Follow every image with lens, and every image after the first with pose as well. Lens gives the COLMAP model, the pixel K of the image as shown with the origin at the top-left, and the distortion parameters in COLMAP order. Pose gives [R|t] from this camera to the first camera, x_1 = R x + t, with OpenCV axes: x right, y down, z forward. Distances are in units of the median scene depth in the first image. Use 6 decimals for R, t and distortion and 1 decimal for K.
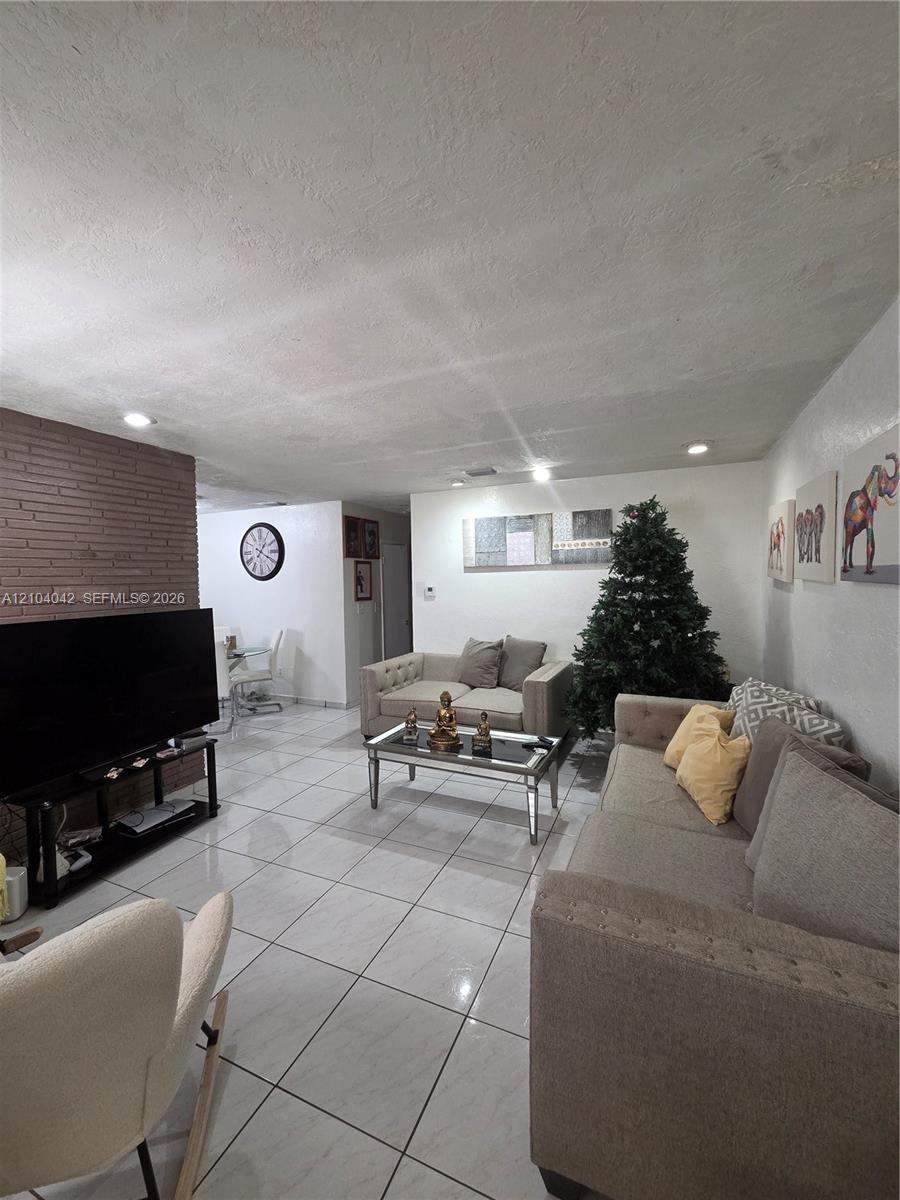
lens RADIAL K [[490.5, 0, 450.1], [0, 490.5, 601.1], [0, 0, 1]] dist [-0.003607, -0.000006]
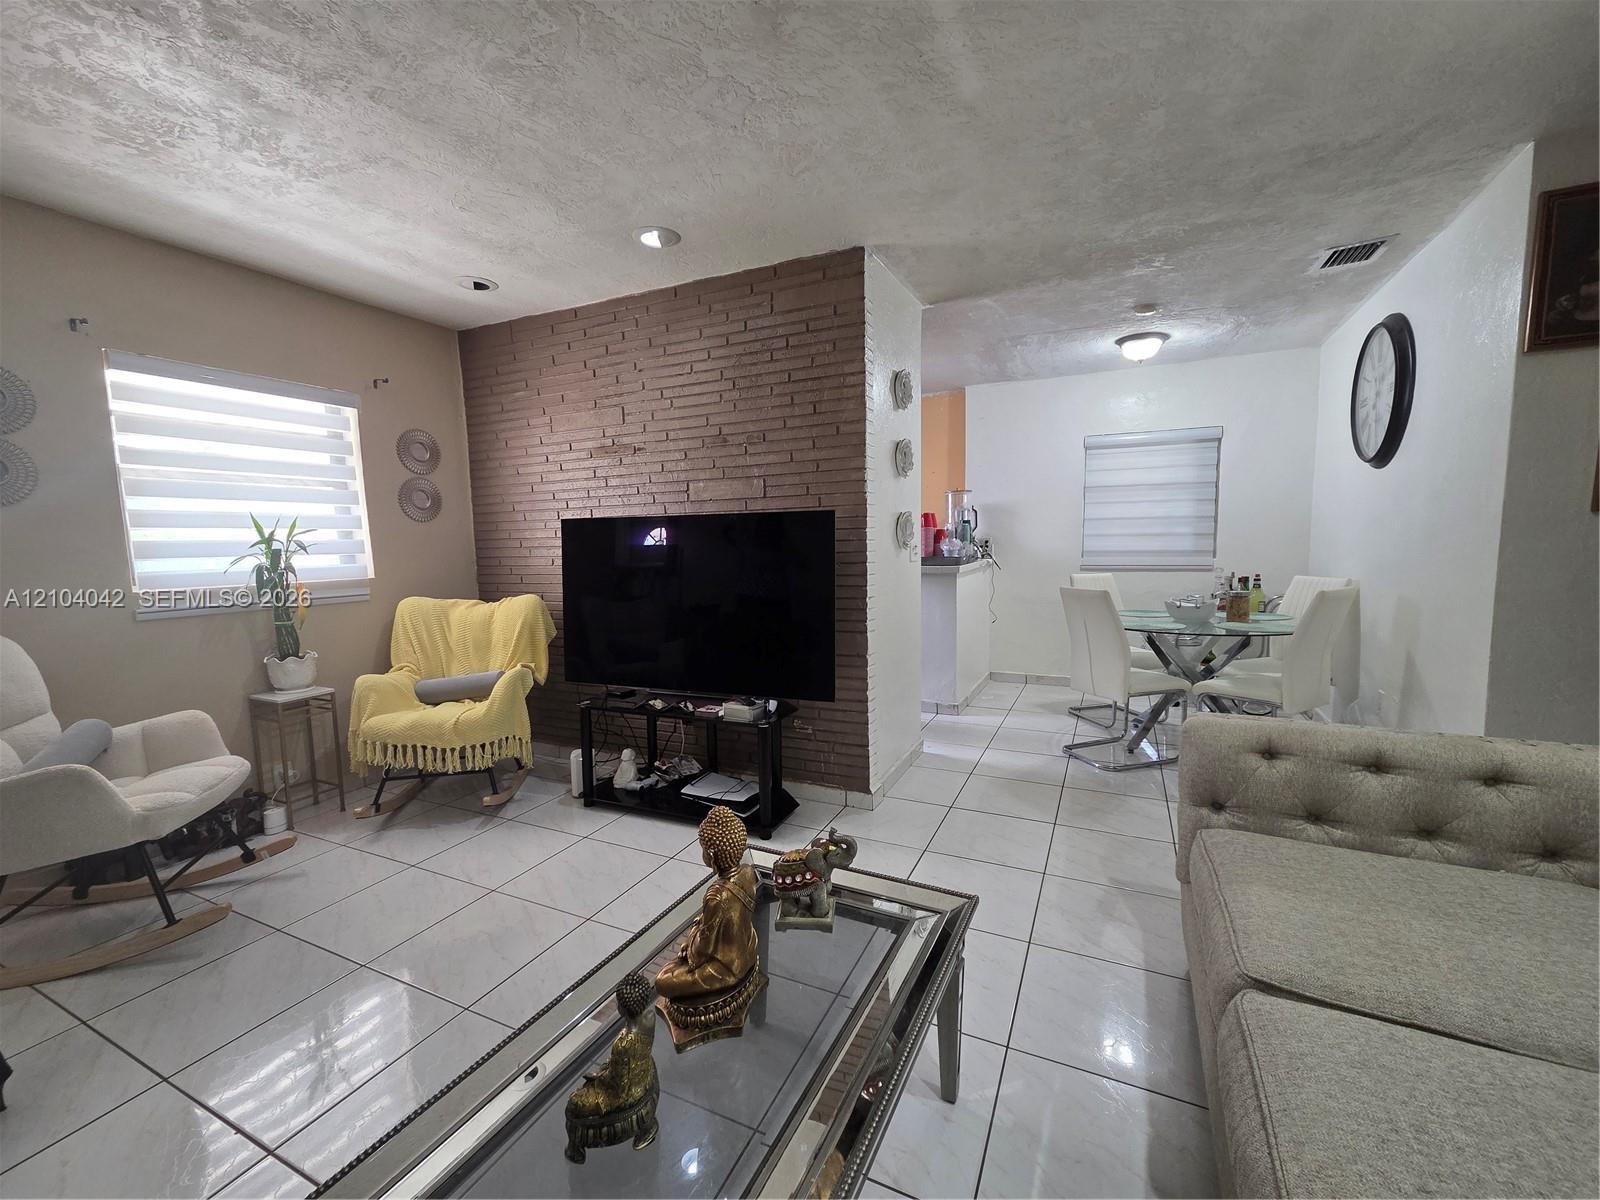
lens RADIAL K [[654.0, 0, 803.5], [0, 654.0, 603.6], [0, 0, 1]] dist [-0.003607, -0.000006]
pose [[-0.018222, 0.102970, -0.994517, 0.328509], [-0.033873, 0.994048, 0.103542, 0.051388], [0.999260, 0.035574, -0.014626, 1.117432]]
